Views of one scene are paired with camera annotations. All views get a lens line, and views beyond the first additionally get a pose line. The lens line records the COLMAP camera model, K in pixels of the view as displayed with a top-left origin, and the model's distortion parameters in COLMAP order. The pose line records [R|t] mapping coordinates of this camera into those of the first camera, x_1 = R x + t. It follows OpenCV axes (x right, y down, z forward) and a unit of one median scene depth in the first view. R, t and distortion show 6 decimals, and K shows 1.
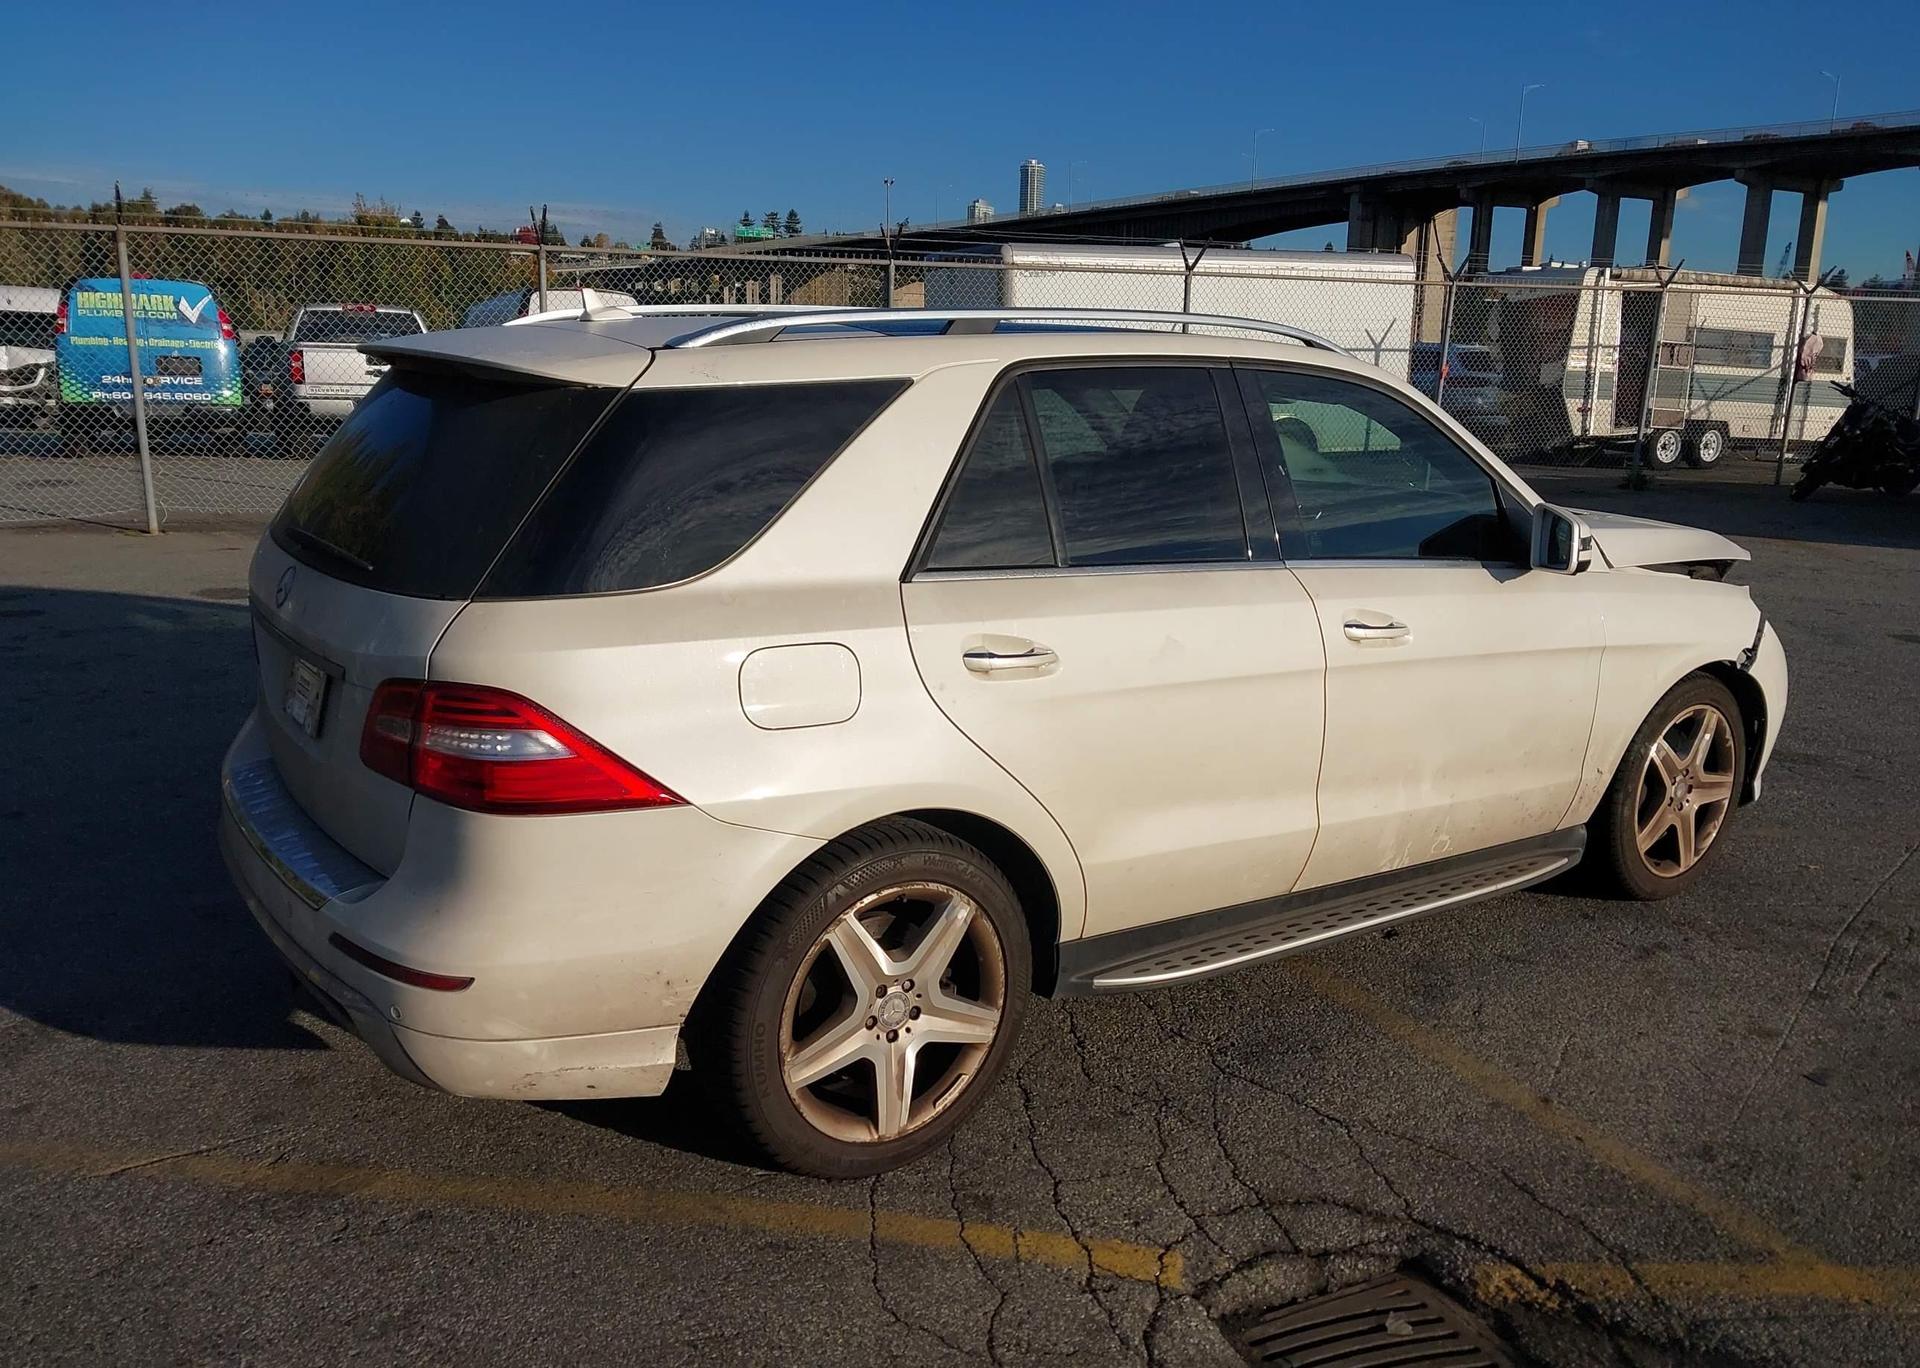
lens RADIAL K [[1533.4, 0, 960.3], [0, 1533.4, 676.5], [0, 0, 1]] dist [0.009136, -0.002000]
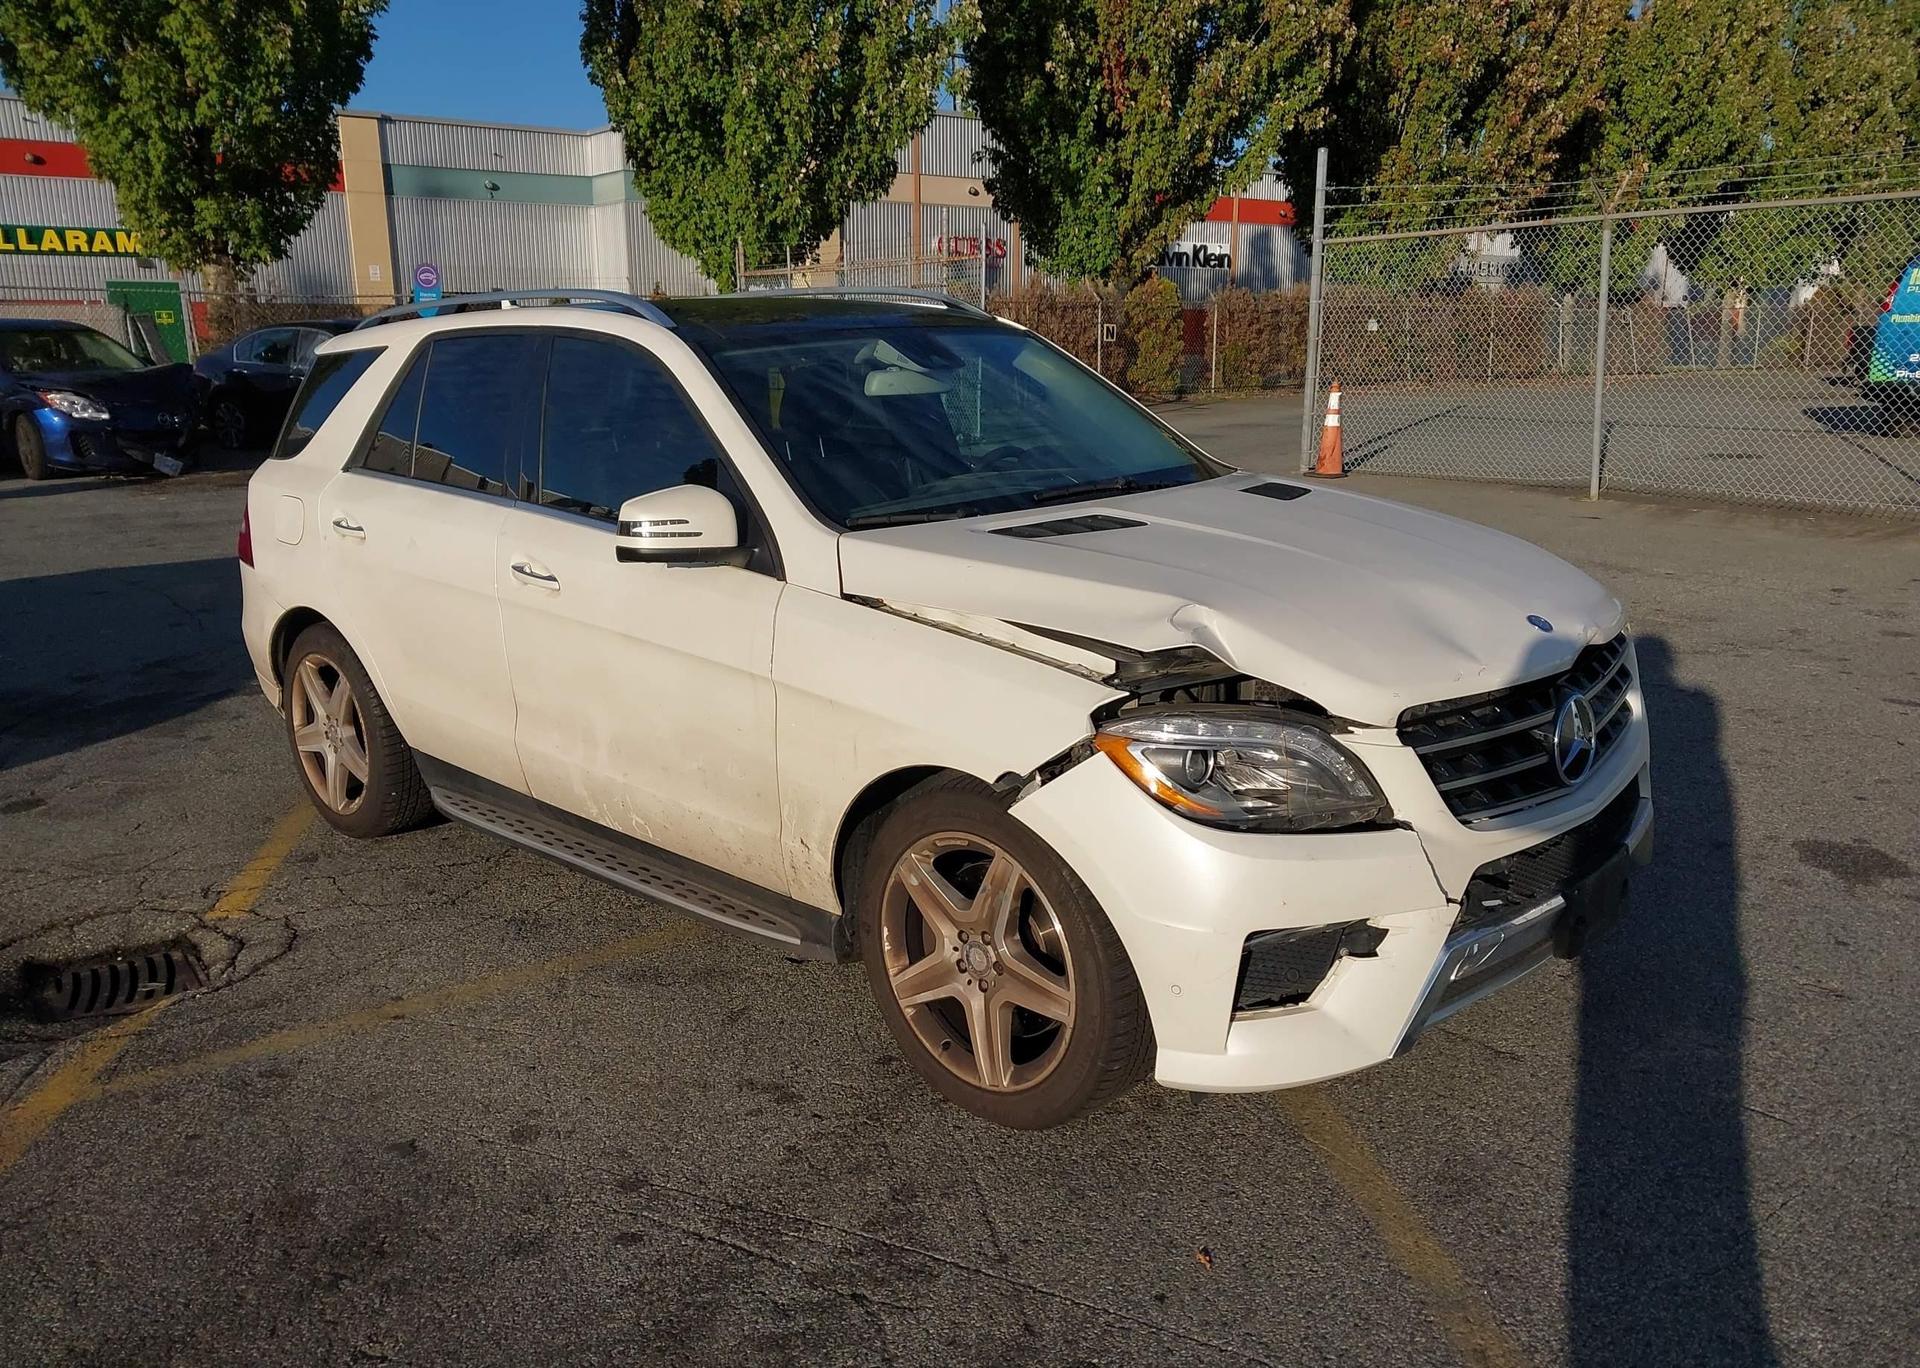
lens RADIAL K [[1533.4, 0, 955.5], [0, 1533.4, 695.7], [0, 0, 1]] dist [0.009136, -0.002000]
pose [[0.184993, 0.203032, -0.961538, 1.438045], [-0.182392, 0.968520, 0.169416, -0.192401], [0.965666, 0.144036, 0.216201, 1.112622]]
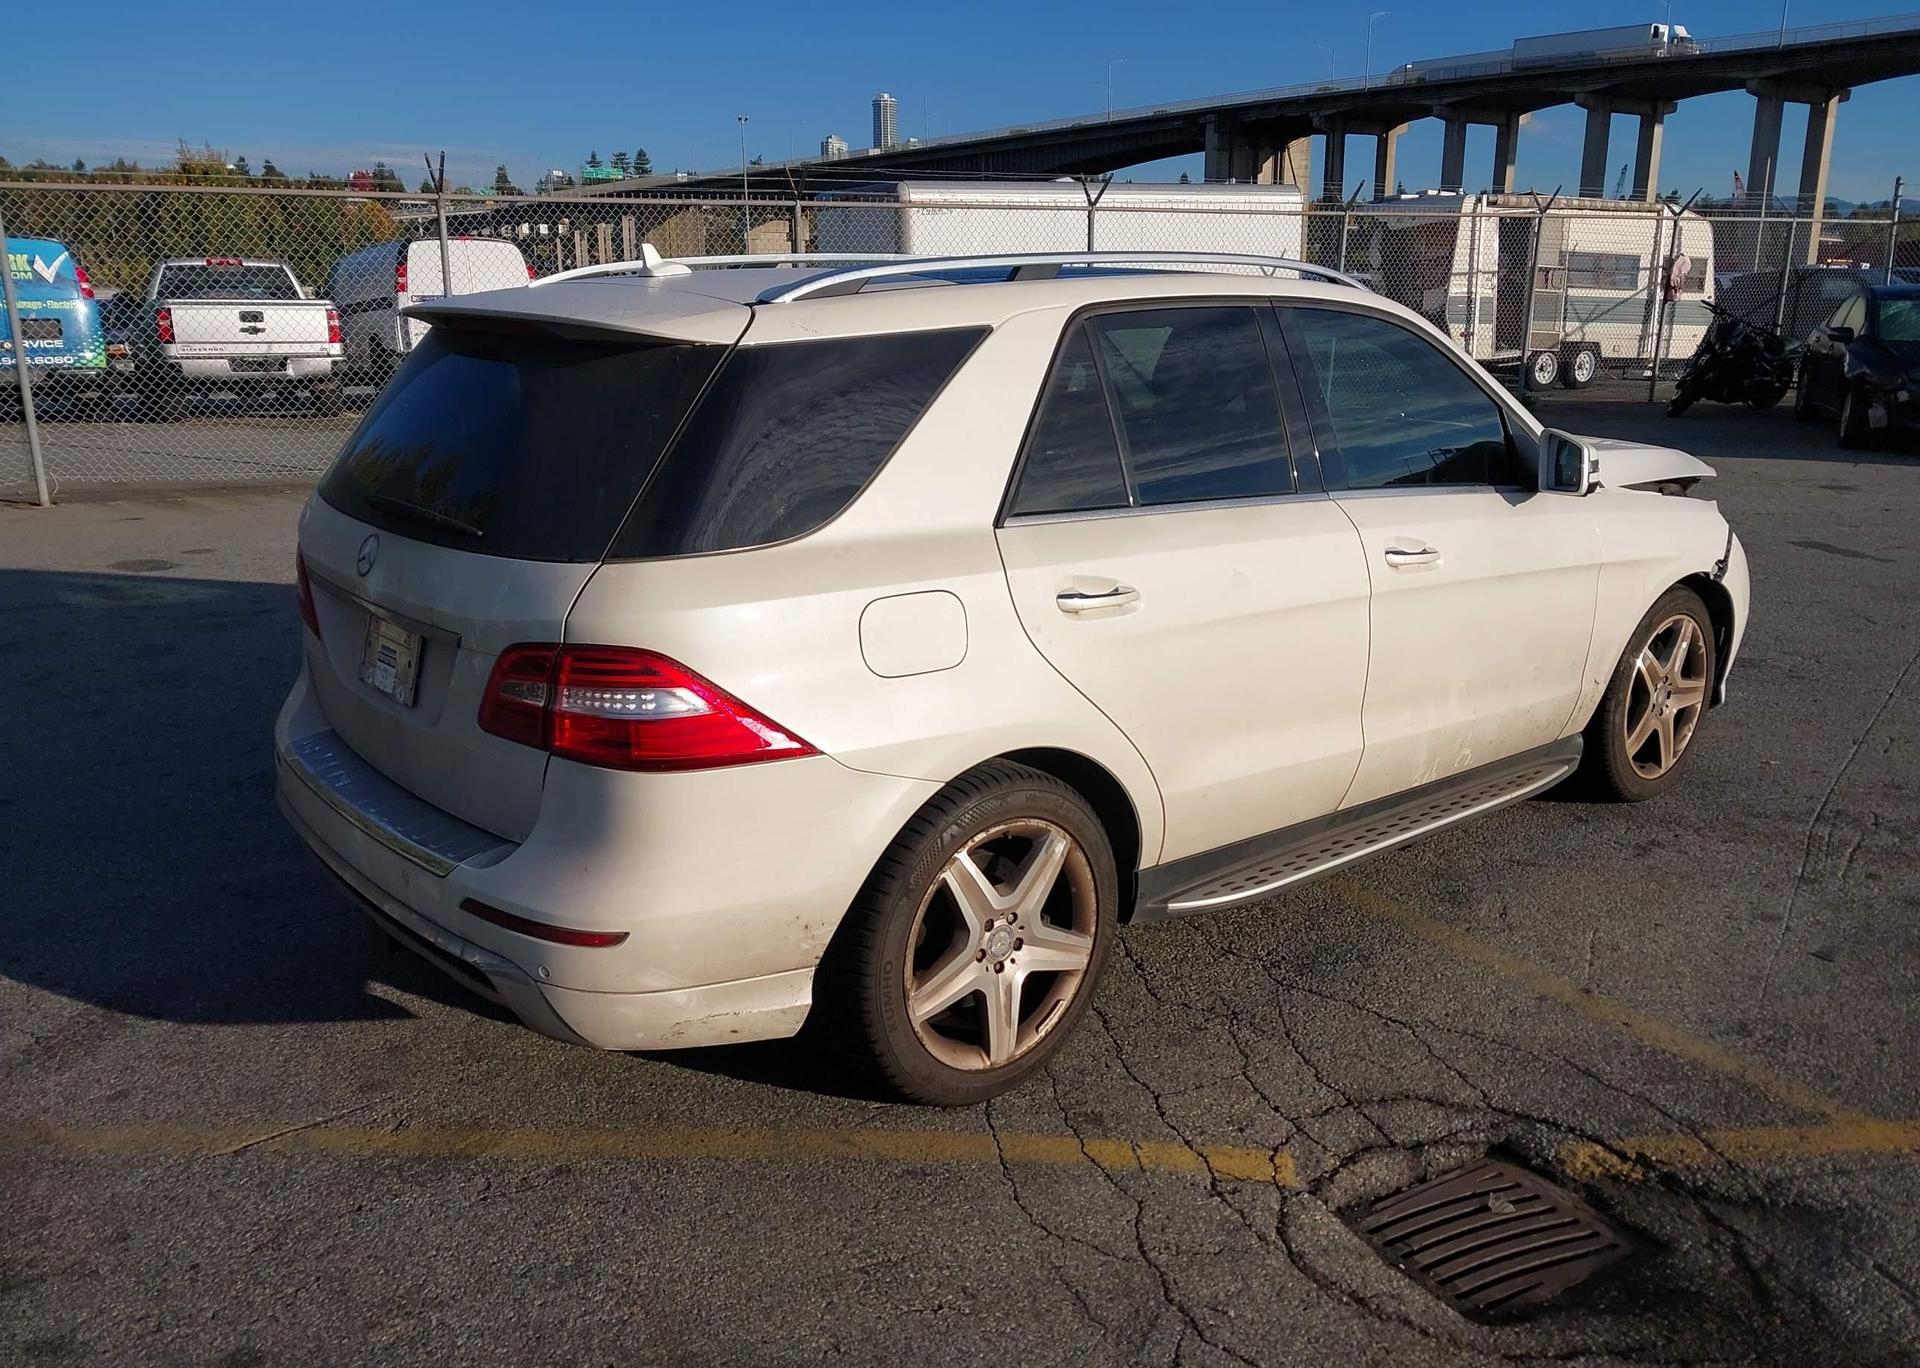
lens RADIAL K [[1533.4, 0, 960.6], [0, 1533.4, 676.6], [0, 0, 1]] dist [0.009136, -0.002000]
pose [[0.995639, -0.045773, 0.081284, -0.127073], [0.042626, 0.998289, 0.040032, -0.003409], [-0.082977, -0.036393, 0.995887, -0.017782]]
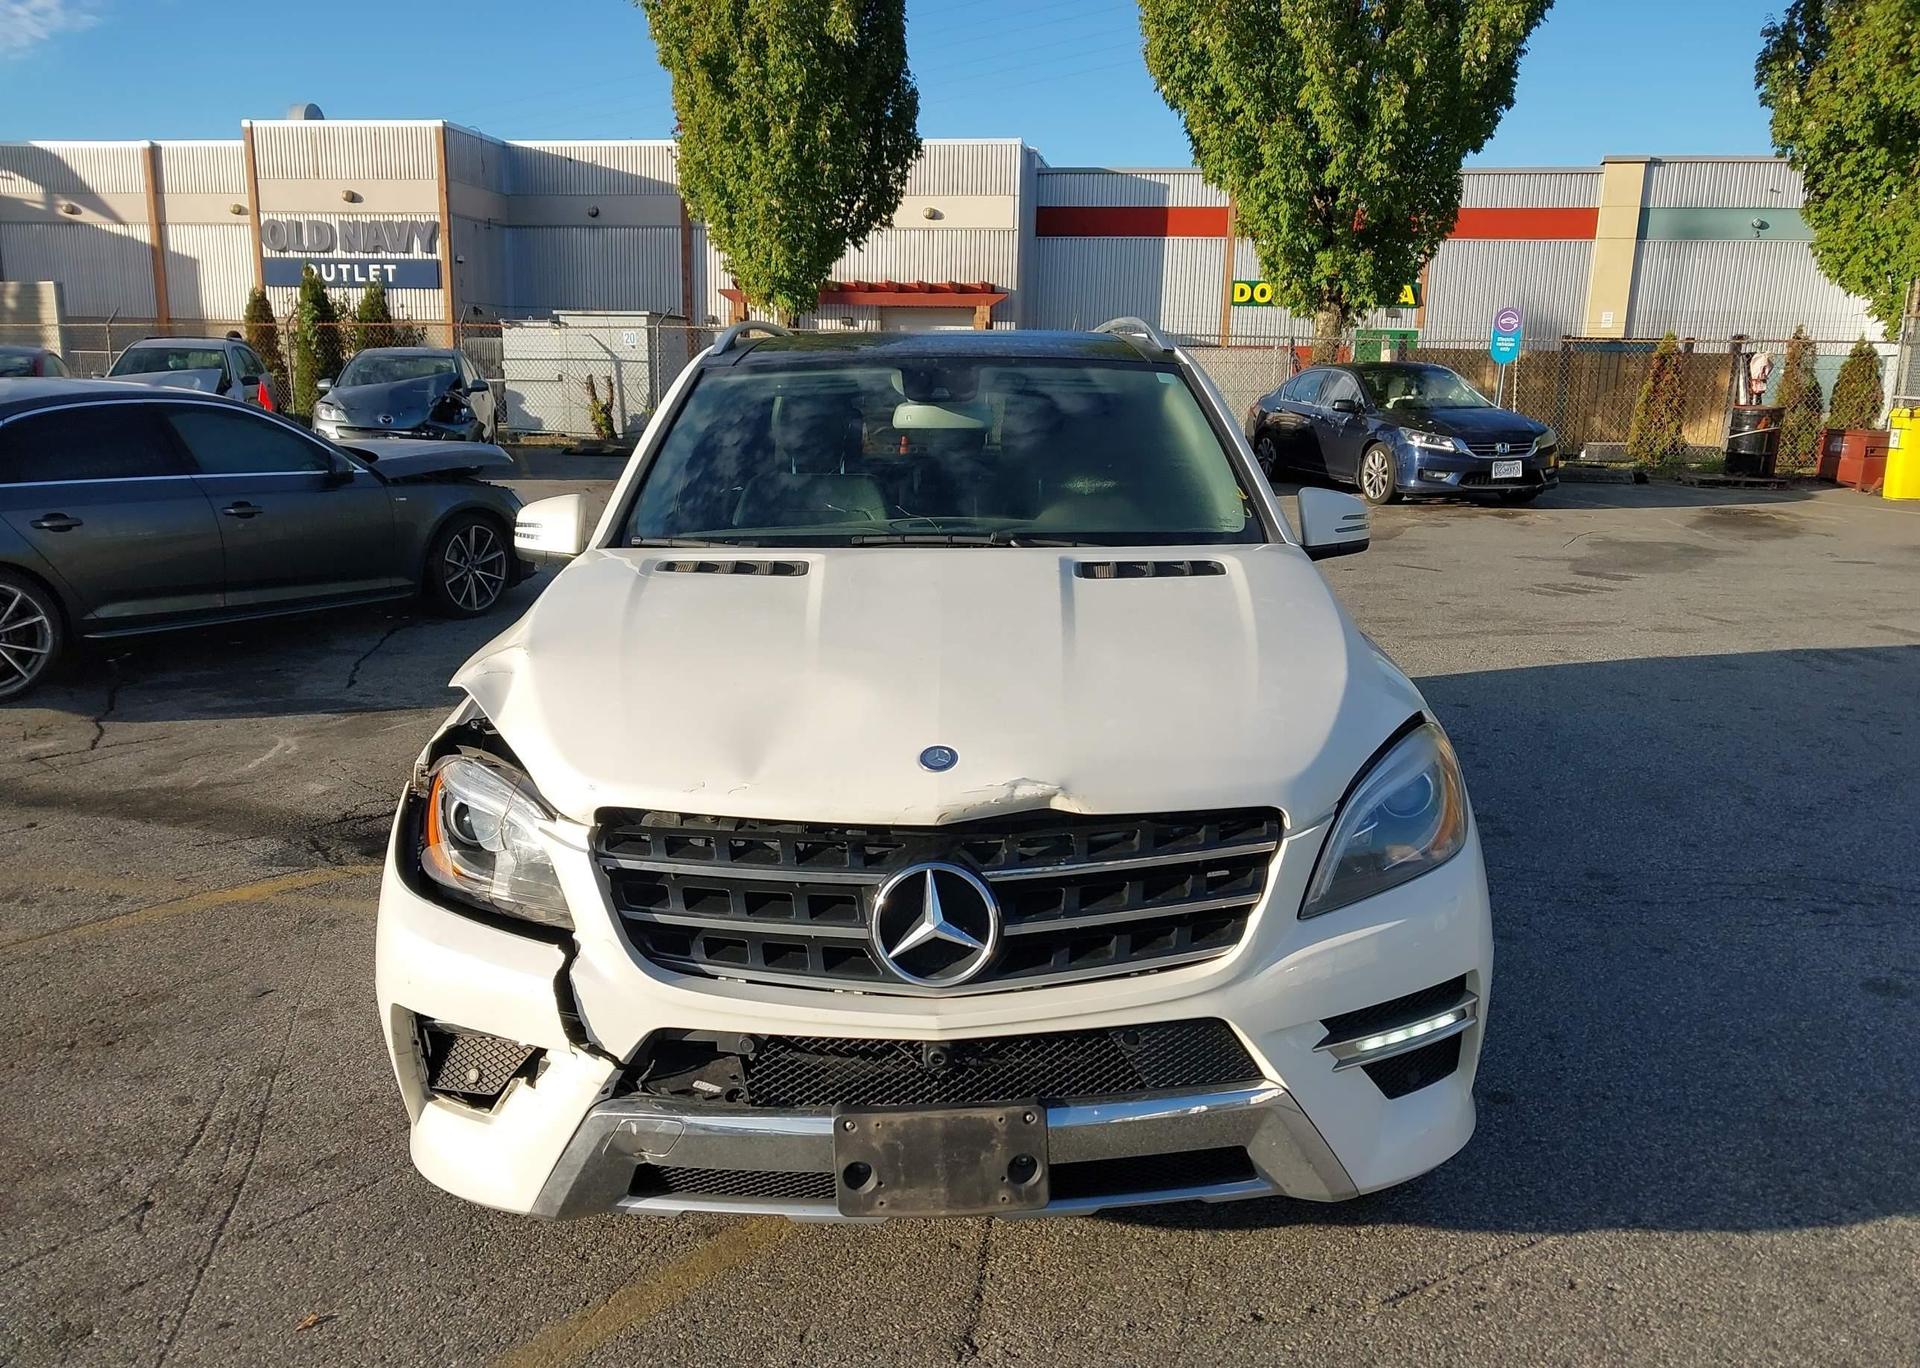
lens RADIAL K [[1533.4, 0, 946.1], [0, 1533.4, 695.3], [0, 0, 1]] dist [0.009136, -0.002000]
pose [[-0.584318, 0.135178, -0.800187, 1.155980], [-0.187020, 0.937058, 0.294867, -0.359887], [0.789681, 0.321947, -0.522258, 1.946544]]
